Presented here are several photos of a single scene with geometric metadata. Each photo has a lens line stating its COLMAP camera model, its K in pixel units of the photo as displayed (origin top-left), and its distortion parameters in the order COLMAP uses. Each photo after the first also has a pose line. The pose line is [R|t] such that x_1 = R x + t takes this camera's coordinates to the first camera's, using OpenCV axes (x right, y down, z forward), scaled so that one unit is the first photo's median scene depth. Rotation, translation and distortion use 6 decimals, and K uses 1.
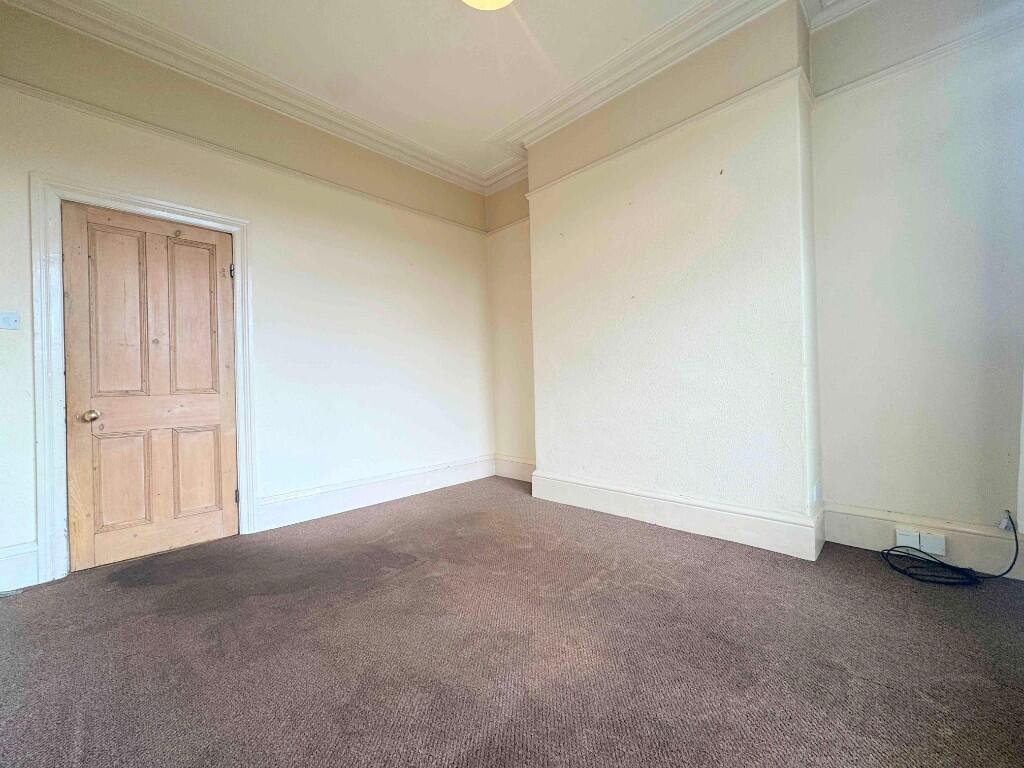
lens RADIAL K [[411.0, 0, 511.6], [0, 411.0, 383.2], [0, 0, 1]] dist [-0.001572, 0.000221]
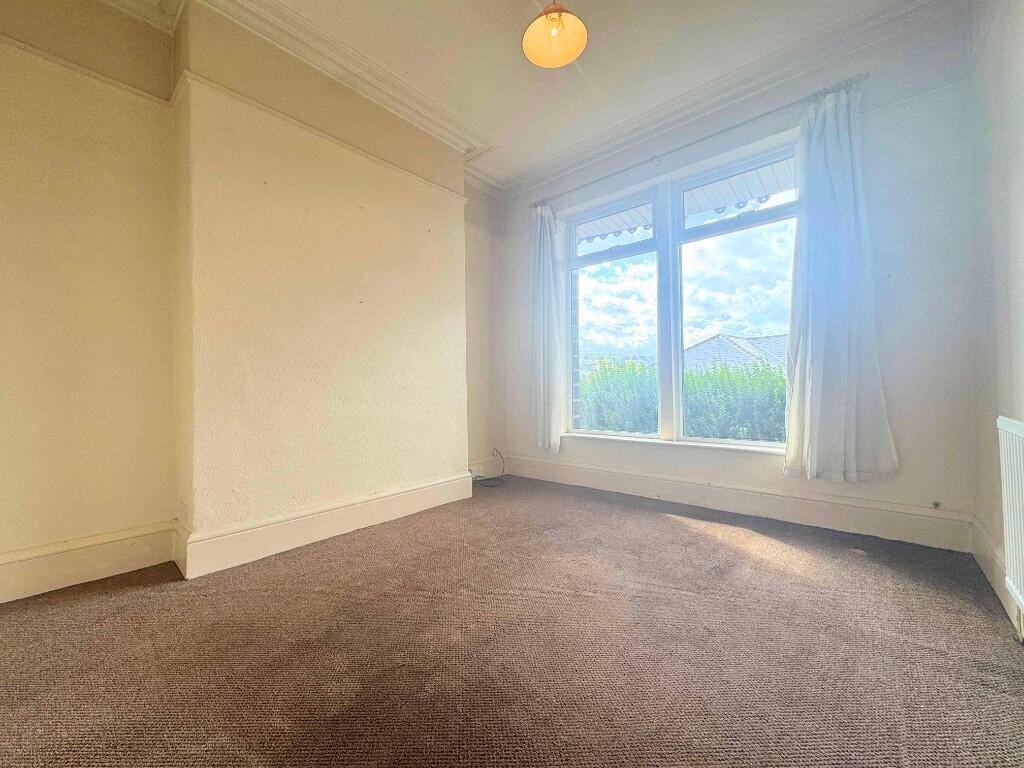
lens RADIAL K [[411.0, 0, 511.6], [0, 411.0, 384.0], [0, 0, 1]] dist [-0.001572, 0.000221]
pose [[-0.055694, 0.022613, 0.998192, -0.727790], [0.010860, 0.999698, -0.022042, 0.013806], [-0.998389, 0.009613, -0.055922, 0.717390]]
